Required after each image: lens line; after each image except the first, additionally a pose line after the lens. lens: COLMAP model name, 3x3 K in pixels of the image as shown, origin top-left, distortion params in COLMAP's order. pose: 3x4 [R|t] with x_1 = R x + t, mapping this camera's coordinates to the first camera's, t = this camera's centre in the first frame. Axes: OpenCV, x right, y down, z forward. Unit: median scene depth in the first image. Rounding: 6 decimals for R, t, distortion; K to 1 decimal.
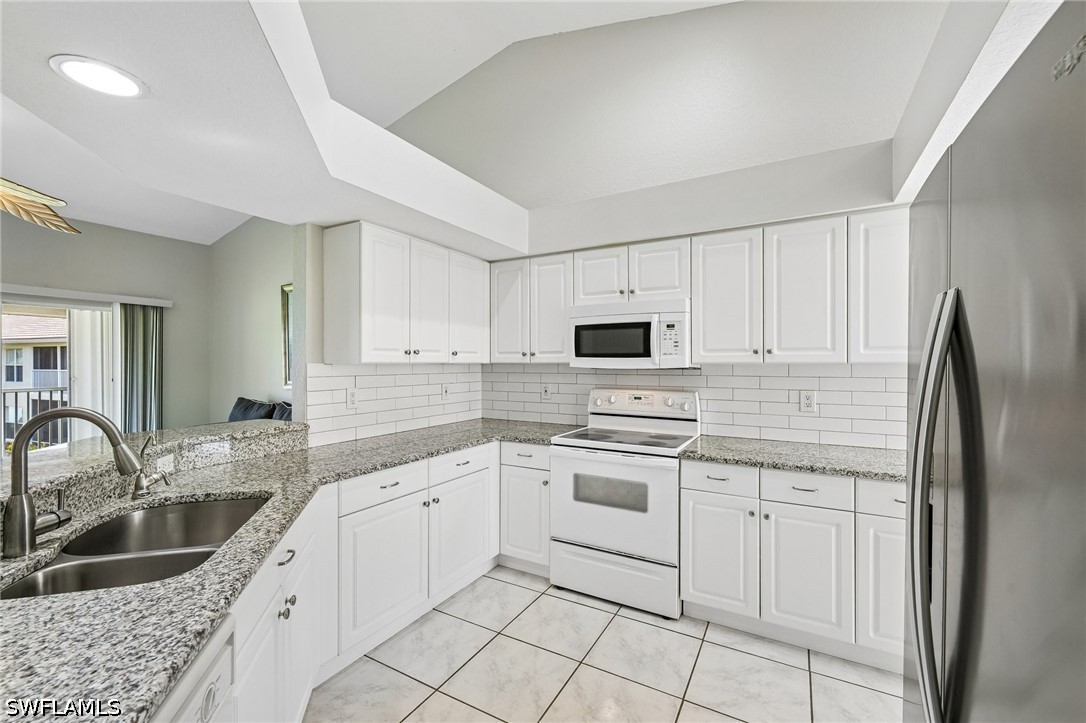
lens RADIAL K [[444.6, 0, 552.0], [0, 444.6, 362.5], [0, 0, 1]] dist [-0.003903, -0.000282]
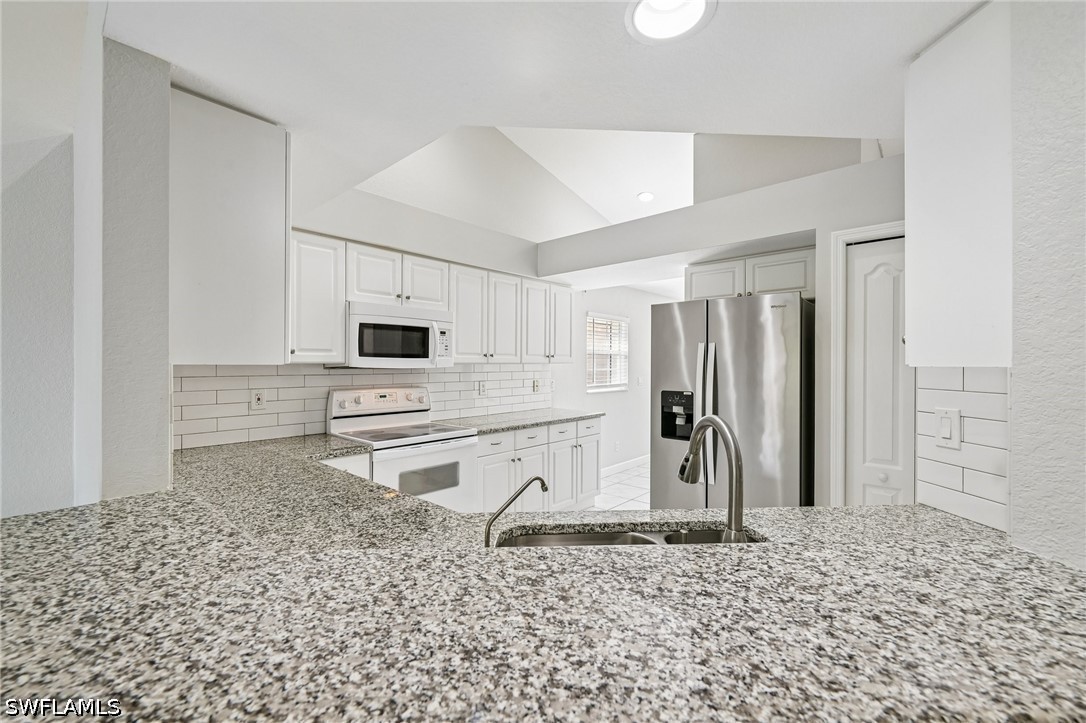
lens RADIAL K [[444.6, 0, 523.1], [0, 444.6, 365.9], [0, 0, 1]] dist [-0.003903, -0.000282]
pose [[0.239762, -0.004981, 0.970819, -0.801615], [-0.003731, 0.999975, 0.006052, 0.000773], [-0.970825, -0.005074, 0.239737, 0.457613]]
